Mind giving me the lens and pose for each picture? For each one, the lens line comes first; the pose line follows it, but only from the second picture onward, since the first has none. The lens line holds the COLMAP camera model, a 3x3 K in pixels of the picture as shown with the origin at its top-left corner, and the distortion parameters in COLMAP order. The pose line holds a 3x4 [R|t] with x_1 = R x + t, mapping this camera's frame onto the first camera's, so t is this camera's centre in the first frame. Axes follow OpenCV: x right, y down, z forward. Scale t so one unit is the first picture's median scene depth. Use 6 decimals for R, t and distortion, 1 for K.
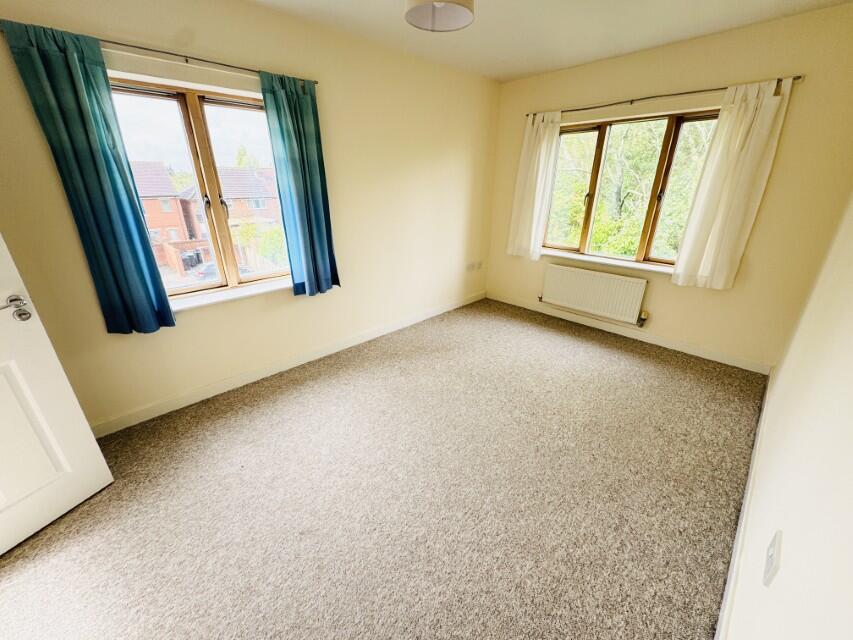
lens RADIAL K [[339.1, 0, 424.9], [0, 339.1, 318.6], [0, 0, 1]] dist [-0.001763, -0.000857]
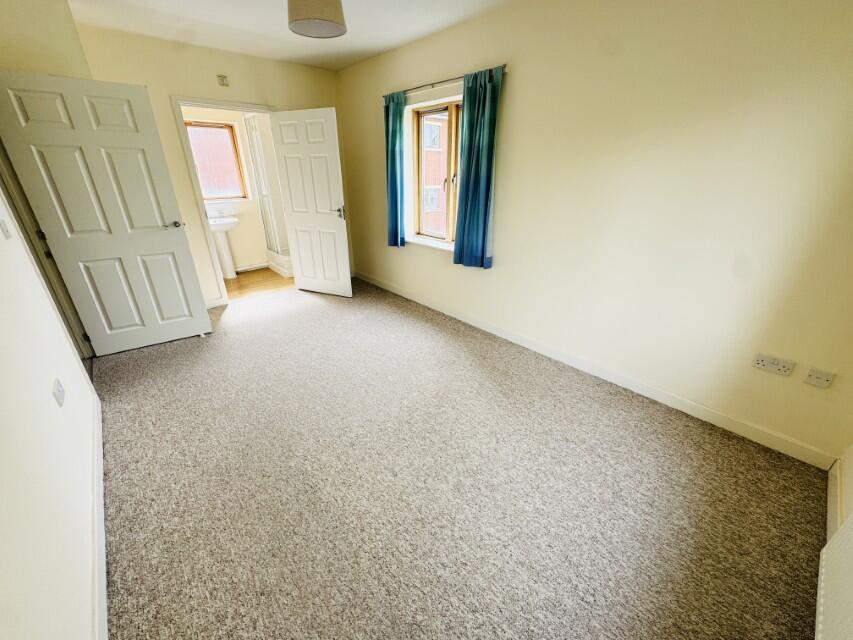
lens RADIAL K [[339.1, 0, 423.8], [0, 339.1, 317.2], [0, 0, 1]] dist [-0.001763, -0.000857]
pose [[-0.032355, 0.404413, -0.914004, 0.720075], [-0.371330, 0.844163, 0.386655, -0.283887], [0.927937, 0.351907, 0.122858, 0.715558]]
